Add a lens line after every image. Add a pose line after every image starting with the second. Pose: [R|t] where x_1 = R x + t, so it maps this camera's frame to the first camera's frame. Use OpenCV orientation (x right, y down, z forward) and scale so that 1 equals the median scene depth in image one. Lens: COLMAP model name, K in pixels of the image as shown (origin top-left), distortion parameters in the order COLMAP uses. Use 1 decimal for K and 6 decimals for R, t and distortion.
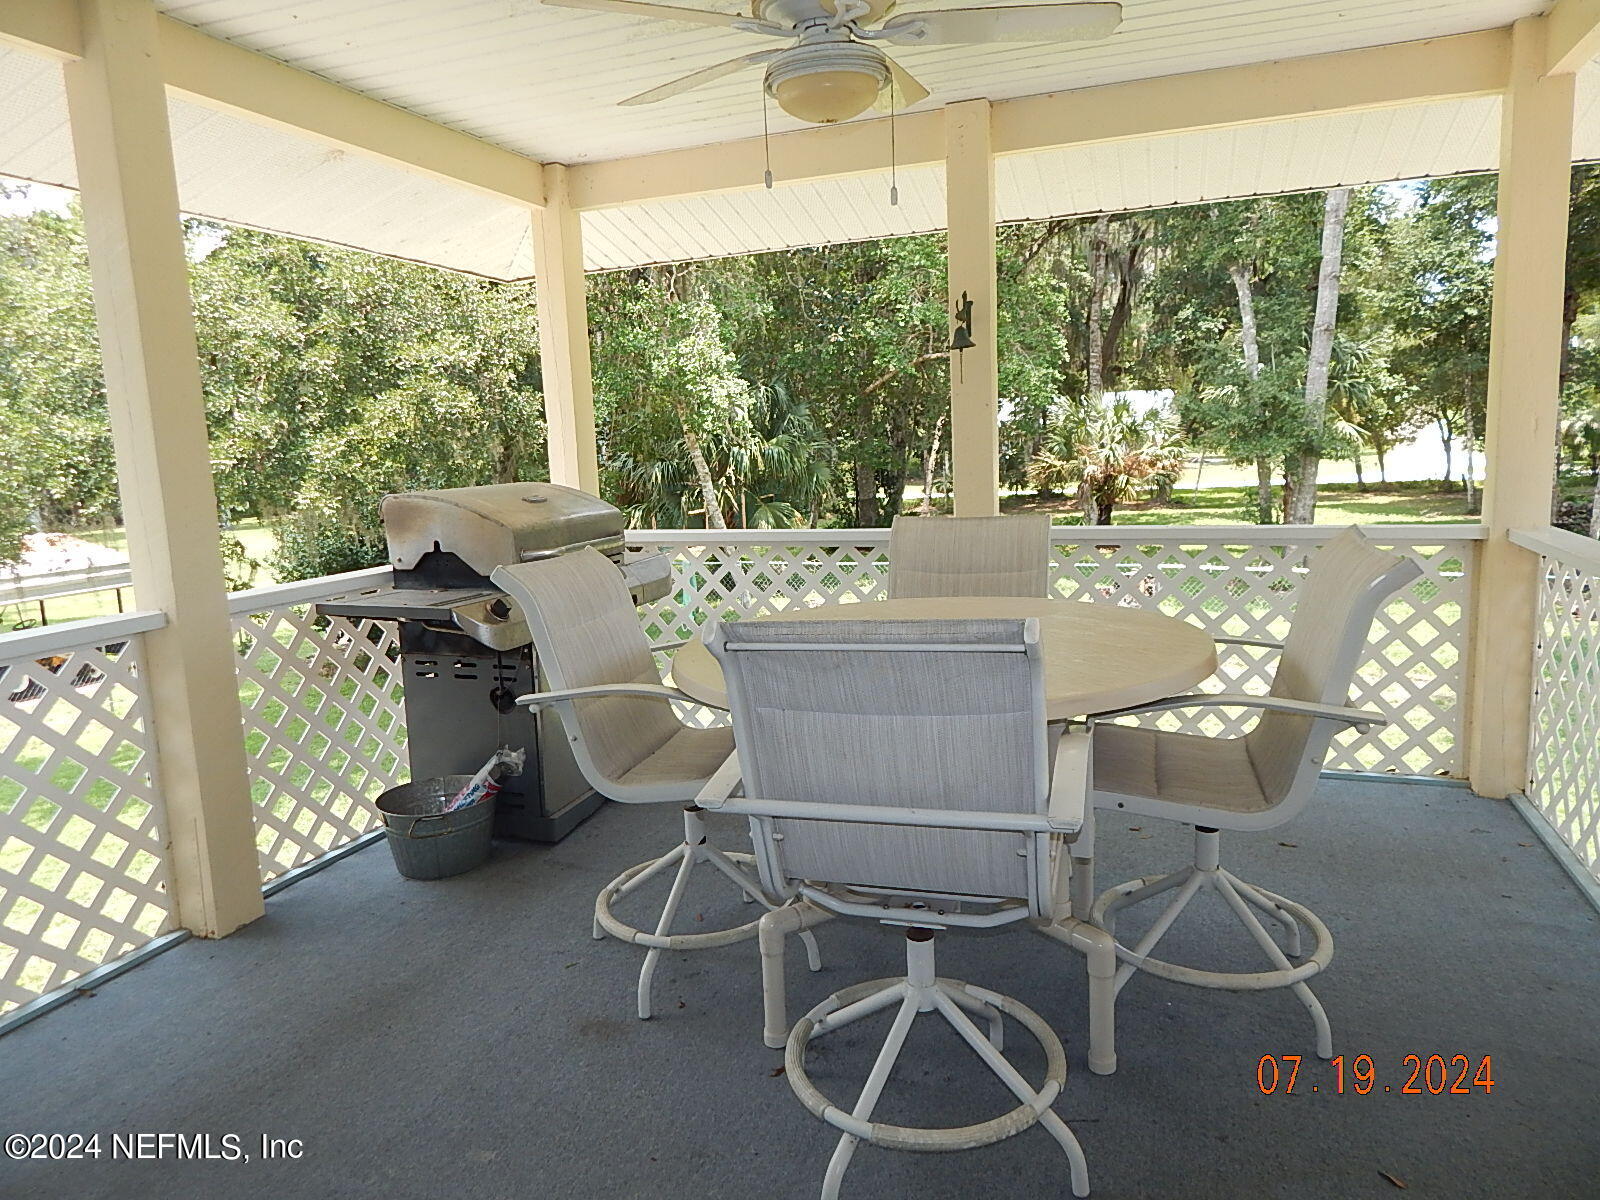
lens RADIAL K [[1057.6, 0, 805.3], [0, 1057.6, 592.1], [0, 0, 1]] dist [0.004715, -0.005307]
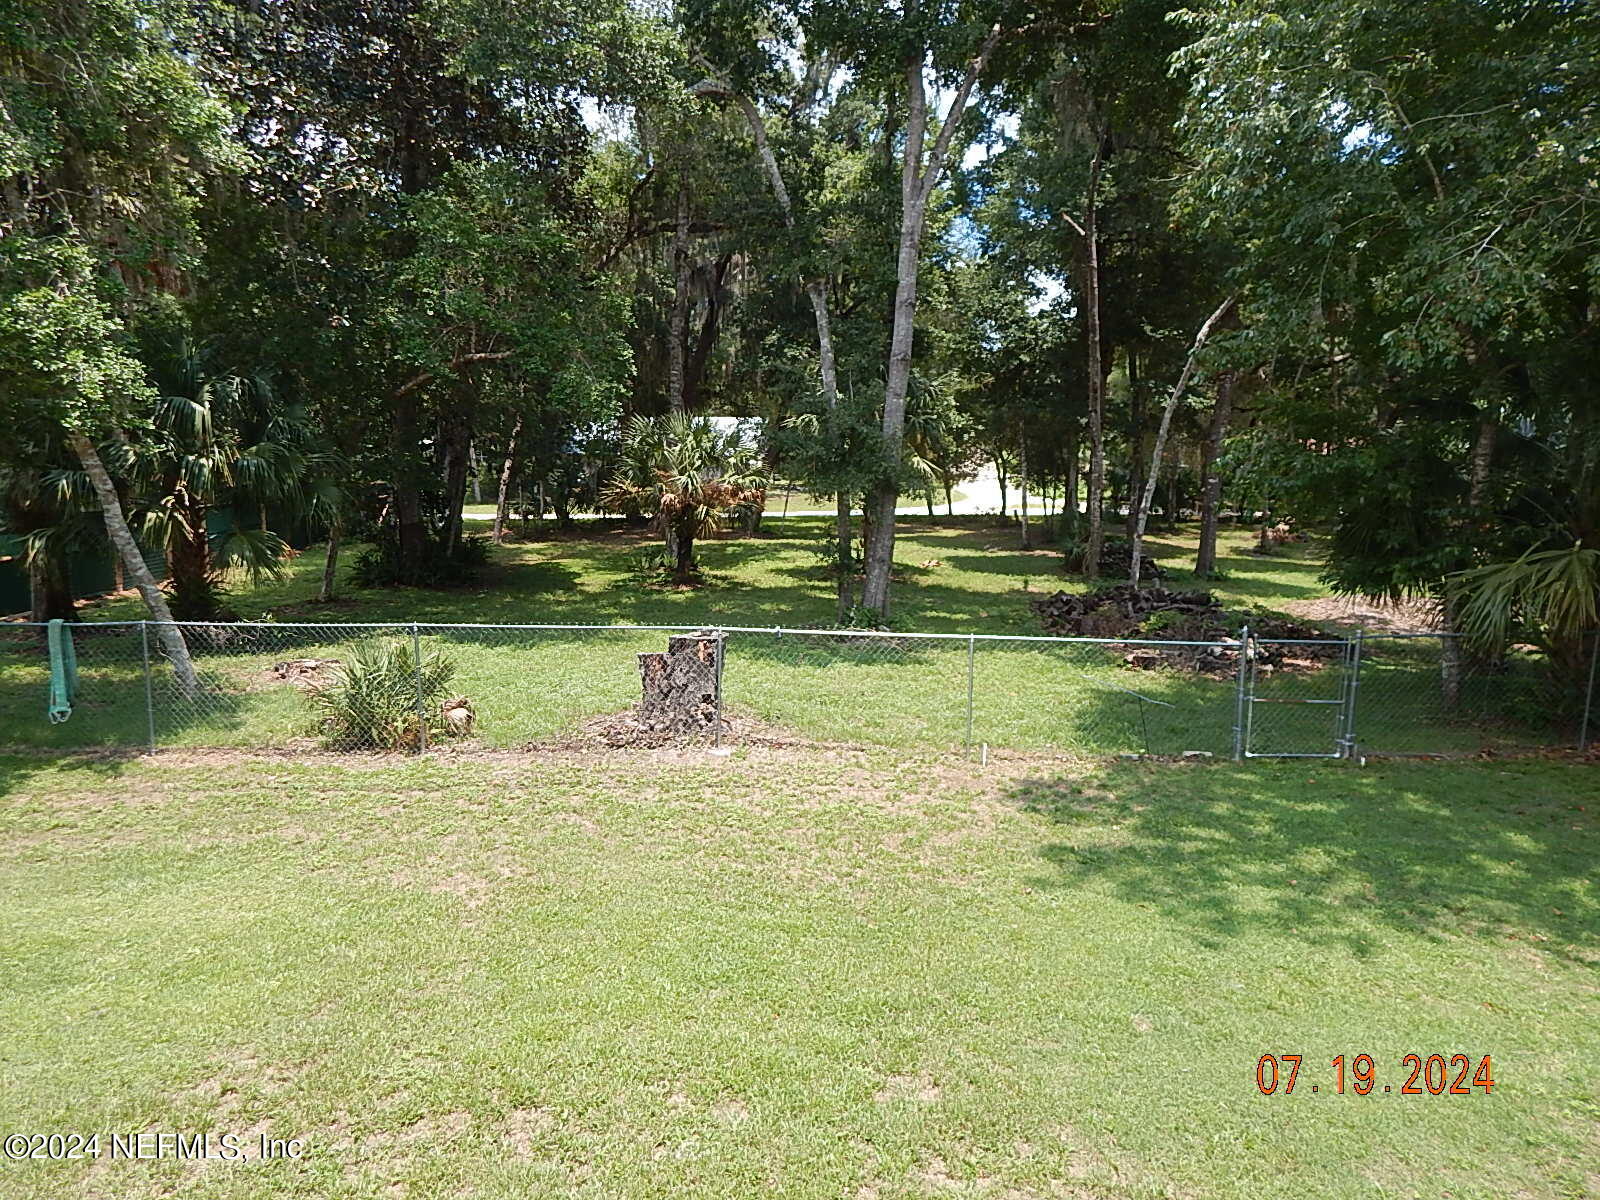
lens RADIAL K [[1057.6, 0, 805.3], [0, 1057.6, 592.1], [0, 0, 1]] dist [0.004715, -0.005307]
pose [[0.933596, -0.000889, 0.358326, 0.052014], [0.007047, 0.999849, -0.015881, -0.019059], [-0.358258, 0.017351, 0.933461, 0.110018]]
